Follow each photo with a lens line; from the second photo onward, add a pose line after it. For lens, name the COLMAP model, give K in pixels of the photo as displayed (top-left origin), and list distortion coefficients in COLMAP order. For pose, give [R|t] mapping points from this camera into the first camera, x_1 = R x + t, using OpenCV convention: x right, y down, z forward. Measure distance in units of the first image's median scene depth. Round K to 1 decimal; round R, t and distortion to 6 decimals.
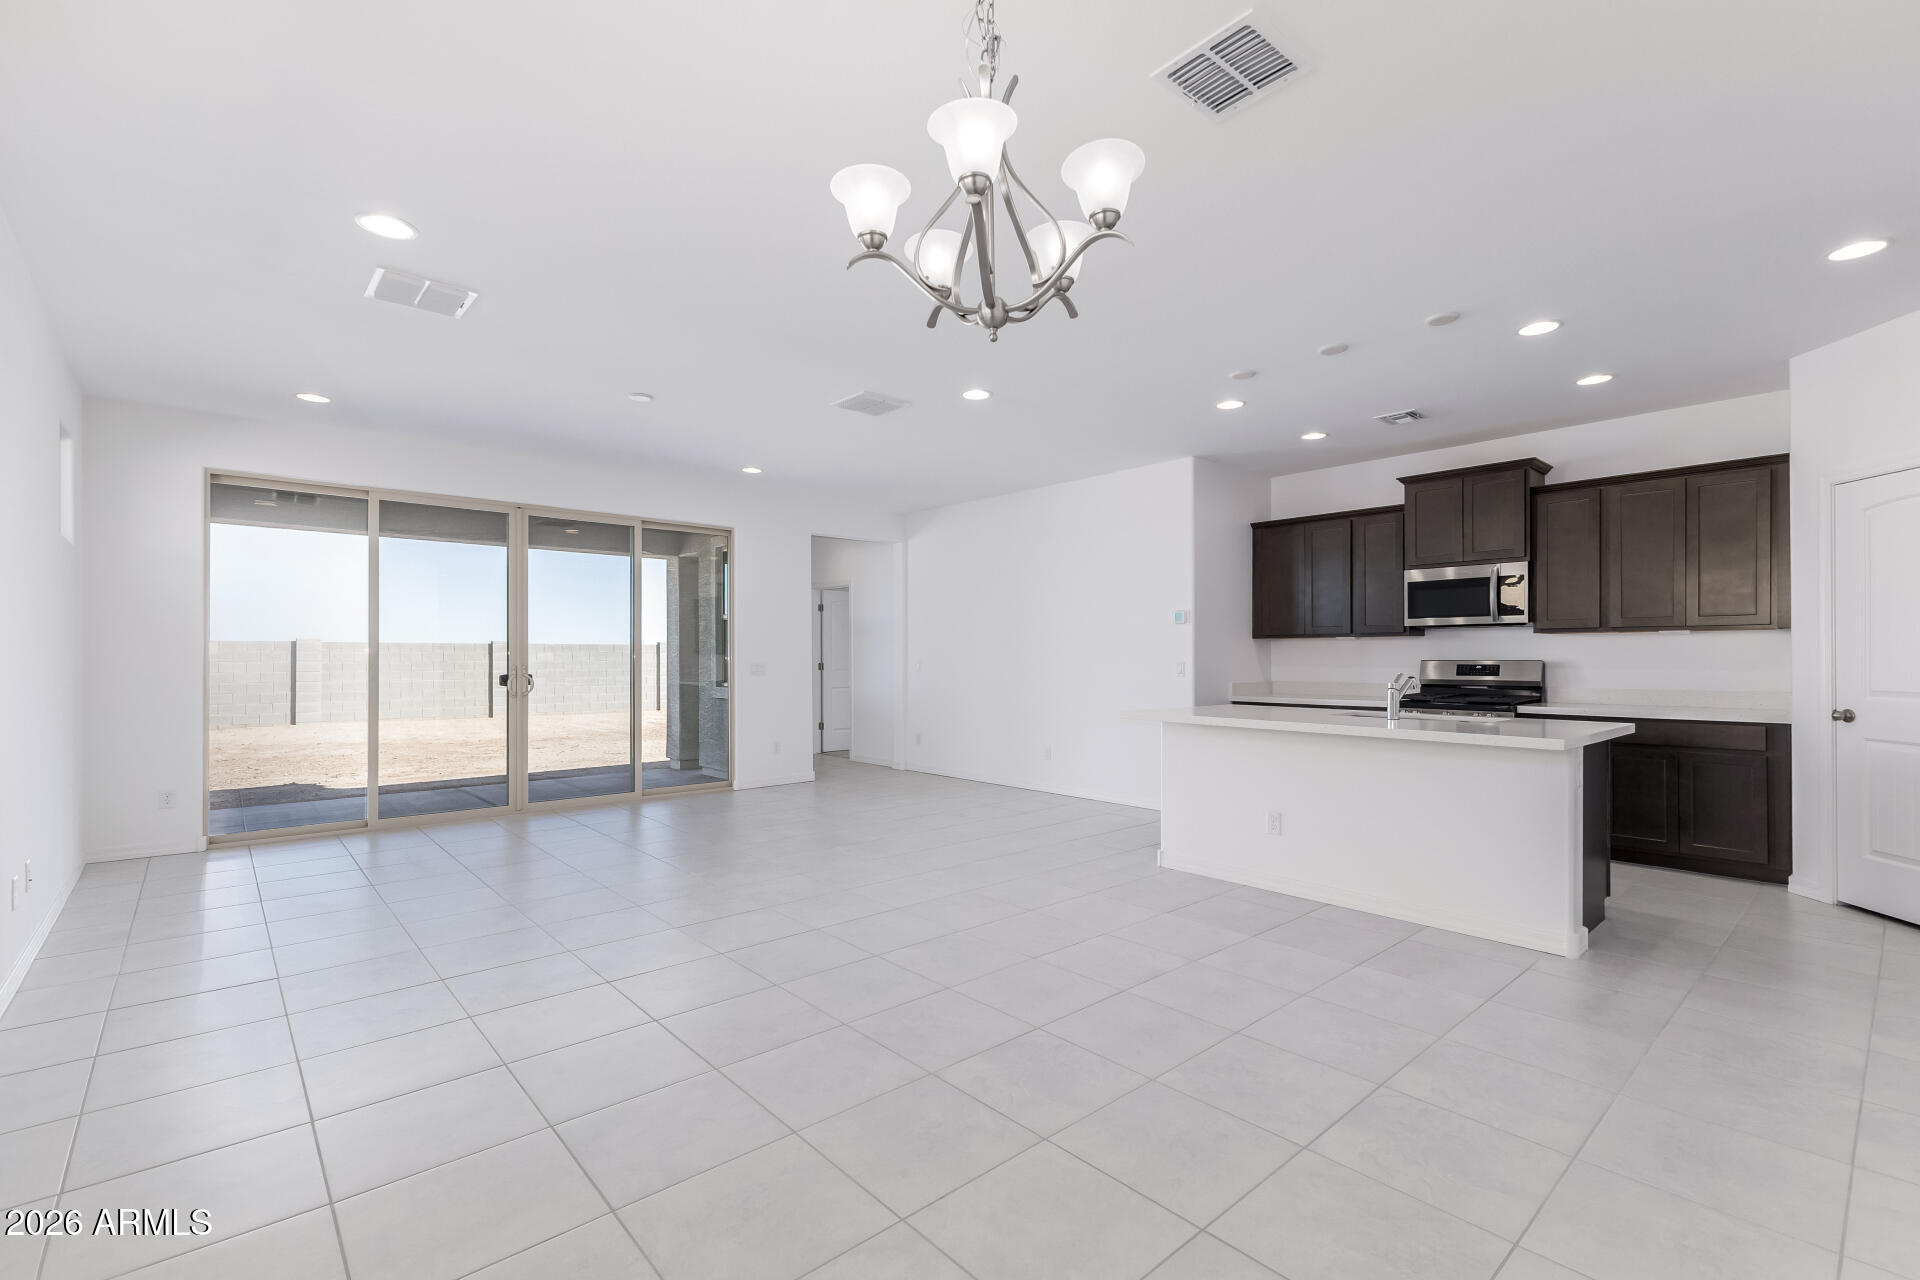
lens RADIAL K [[829.9, 0, 973.3], [0, 829.9, 651.1], [0, 0, 1]] dist [0.009793, -0.000940]
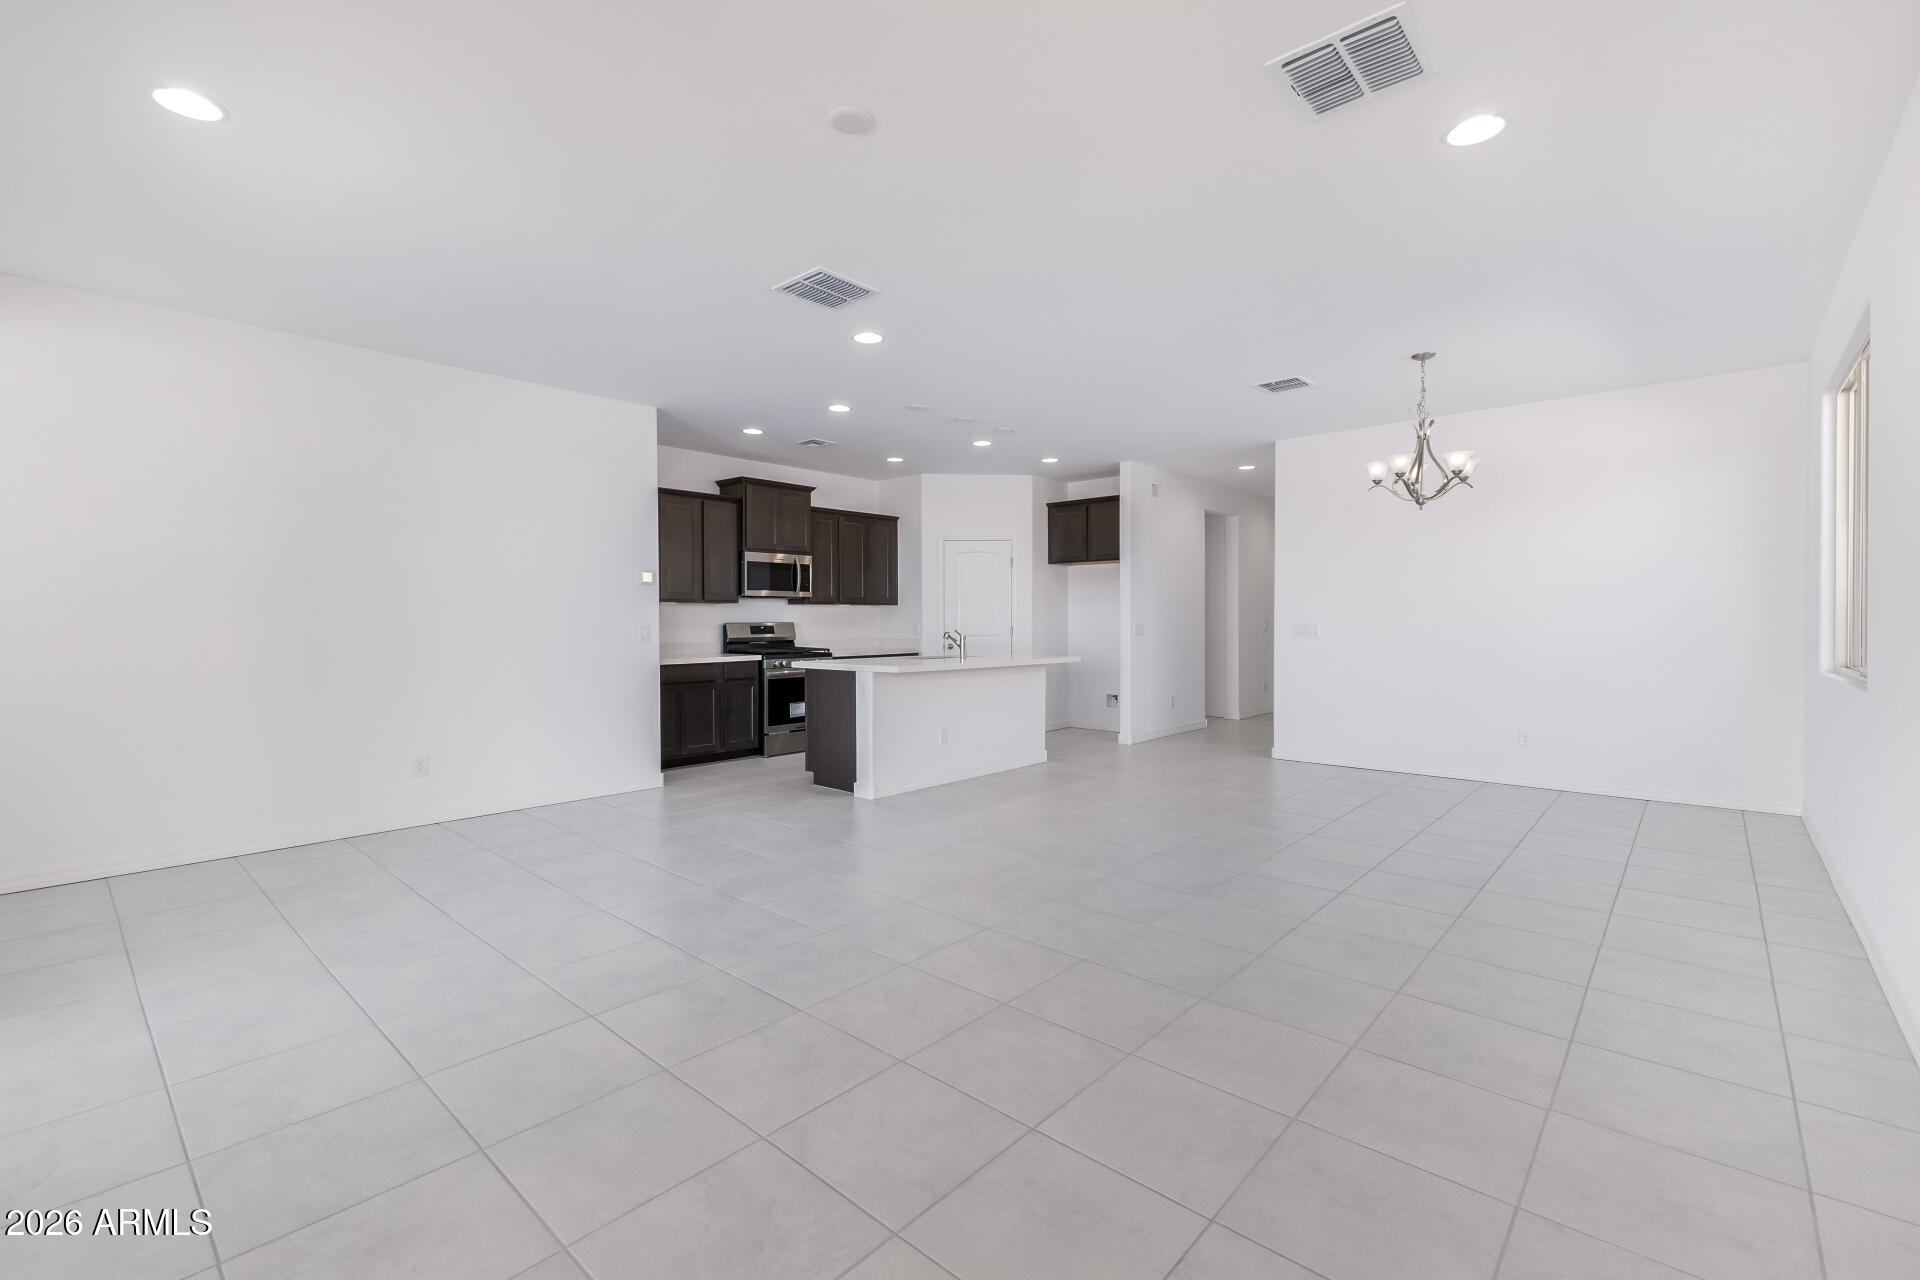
lens RADIAL K [[829.9, 0, 959.1], [0, 829.9, 631.2], [0, 0, 1]] dist [0.009793, -0.000940]
pose [[-0.097191, -0.008029, 0.995233, -0.766876], [-0.002259, 0.999967, 0.007846, 0.013347], [-0.995263, -0.001485, -0.097205, 0.804944]]
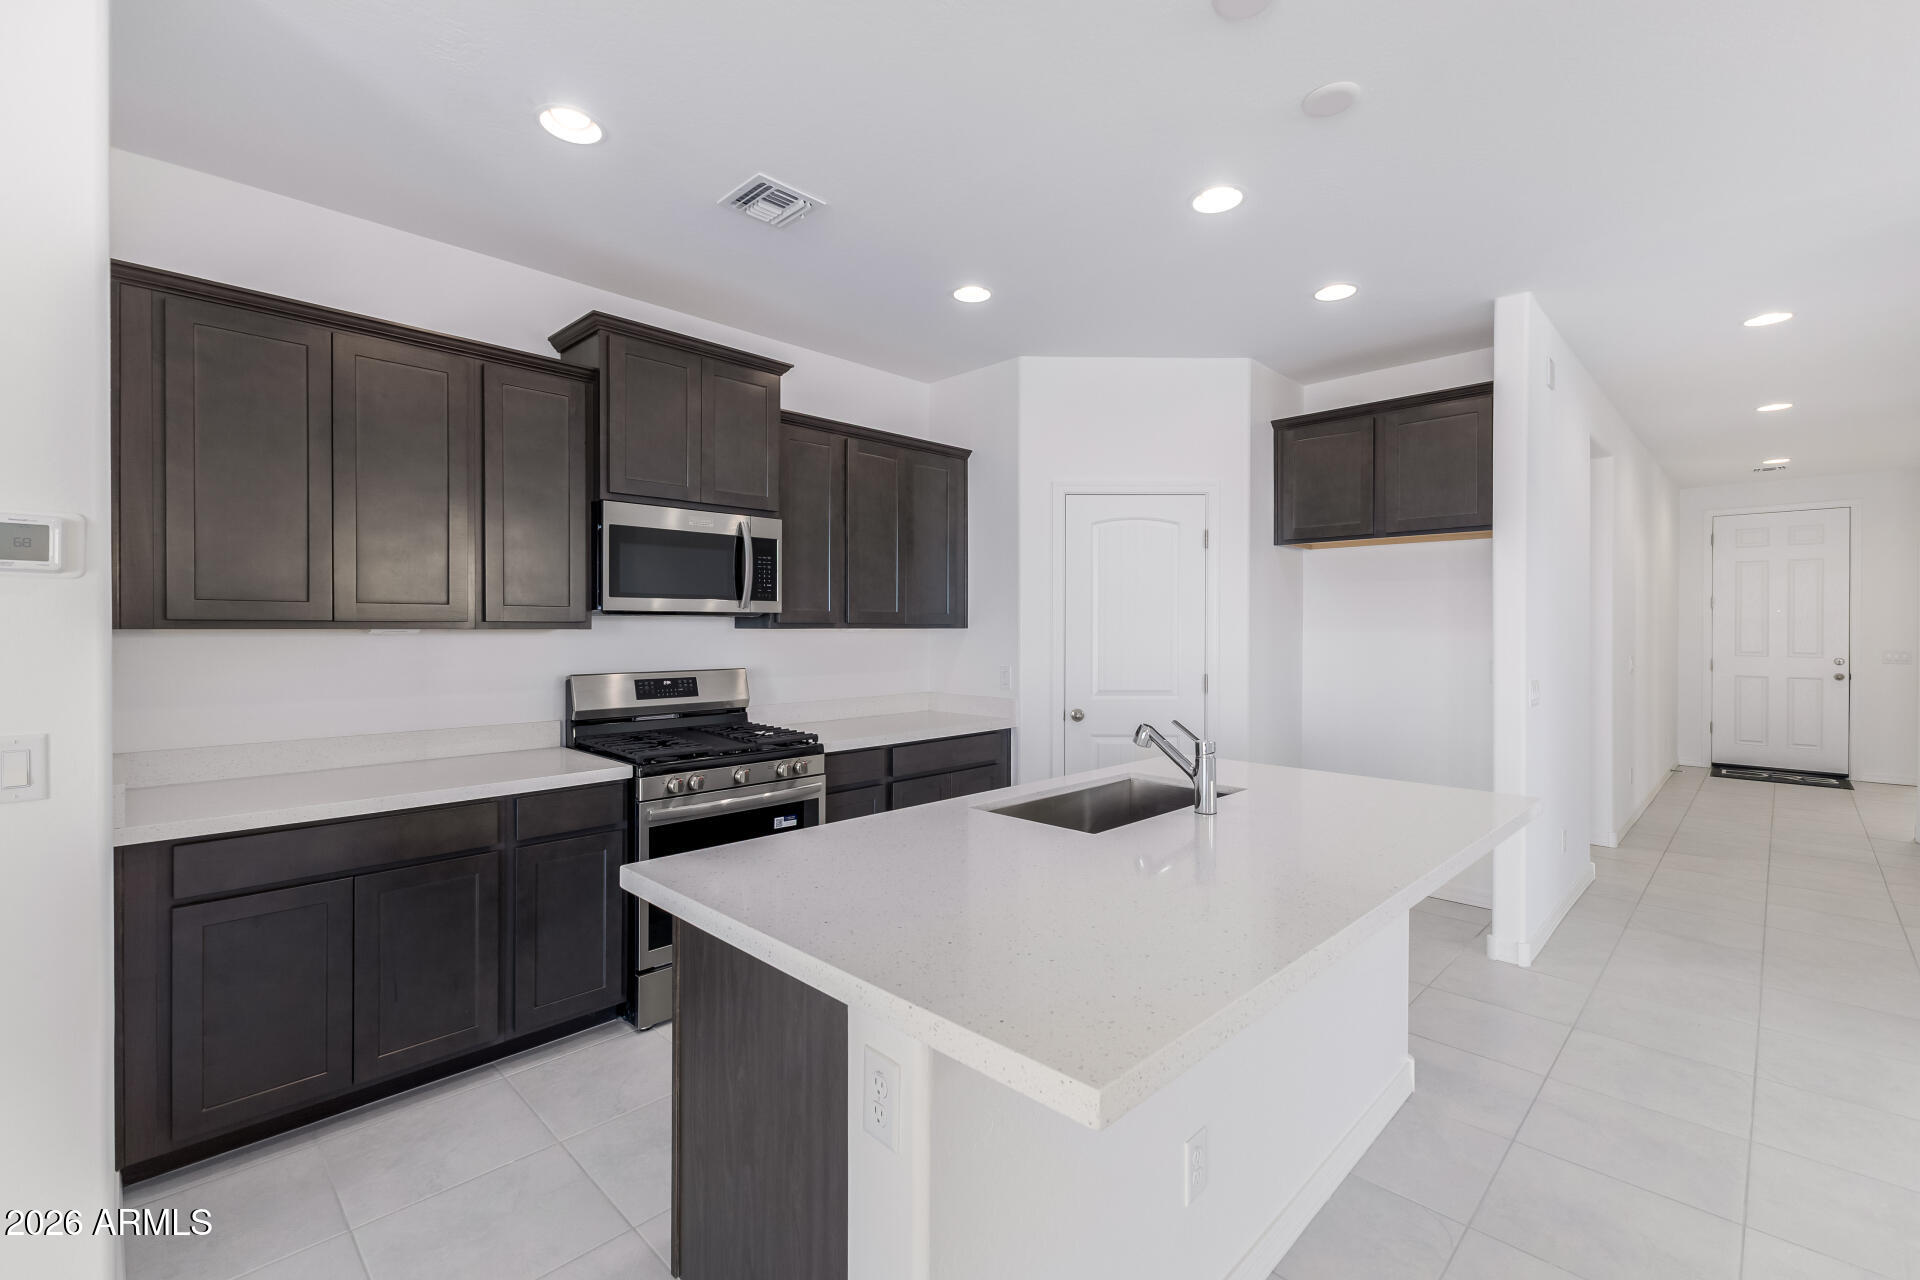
lens RADIAL K [[829.9, 0, 963.5], [0, 829.9, 630.8], [0, 0, 1]] dist [0.009793, -0.000940]
pose [[-0.058106, 0.000285, 0.998310, 0.001629], [-0.006968, 0.999975, -0.000691, -0.018786], [-0.998286, -0.006996, -0.058102, 0.815992]]
